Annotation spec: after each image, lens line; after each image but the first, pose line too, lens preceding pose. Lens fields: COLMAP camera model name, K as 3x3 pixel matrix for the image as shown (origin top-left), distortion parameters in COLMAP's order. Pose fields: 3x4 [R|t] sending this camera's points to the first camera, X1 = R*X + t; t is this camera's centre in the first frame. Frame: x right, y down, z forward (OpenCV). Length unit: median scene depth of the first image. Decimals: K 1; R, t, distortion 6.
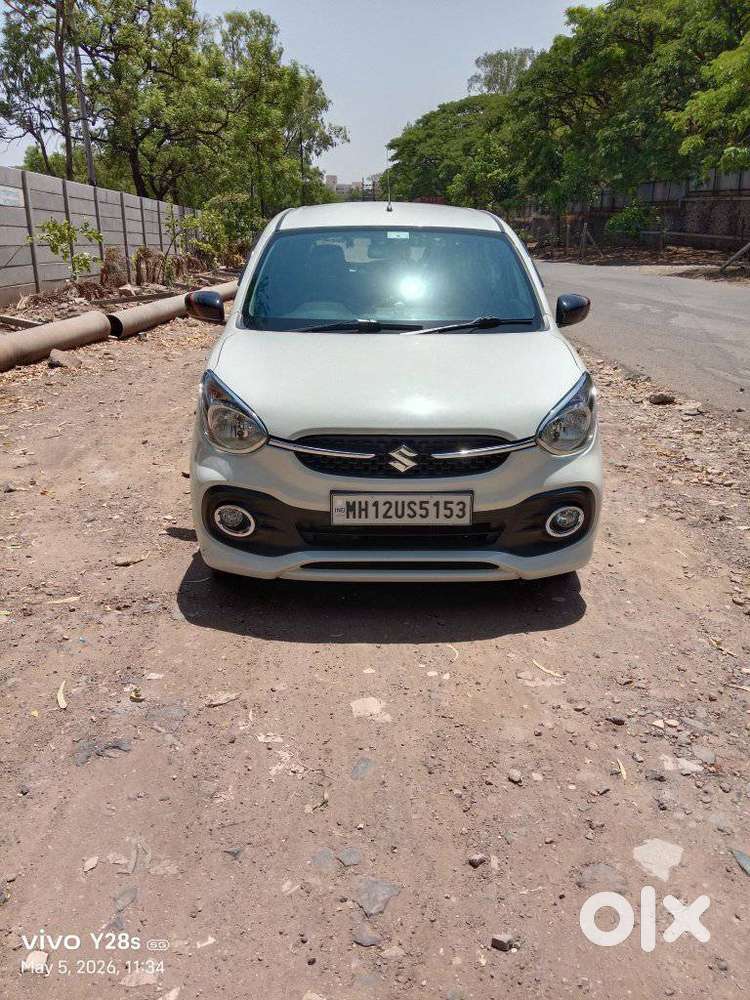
lens RADIAL K [[850.6, 0, 380.3], [0, 850.6, 503.1], [0, 0, 1]] dist [0.057668, -0.109857]
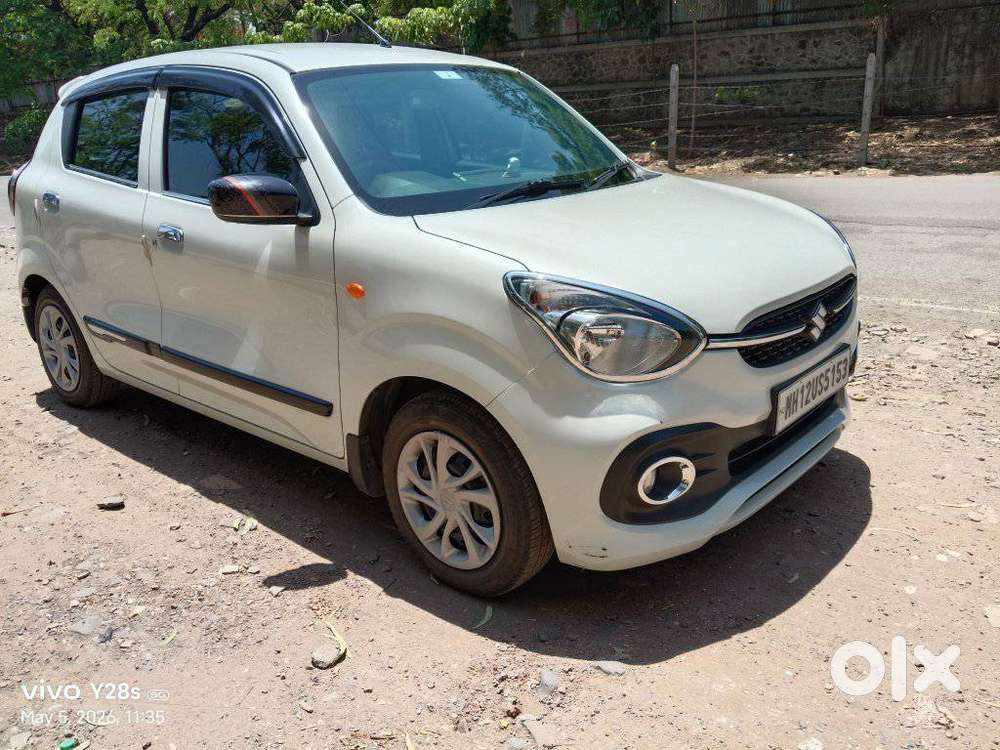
lens RADIAL K [[850.6, 0, 499.4], [0, 850.6, 371.8], [0, 0, 1]] dist [0.057668, -0.109857]
pose [[0.665028, -0.255040, 0.701921, -0.694476], [0.282152, 0.956025, 0.080045, -0.146919], [-0.691468, 0.144817, 0.707743, 0.619788]]
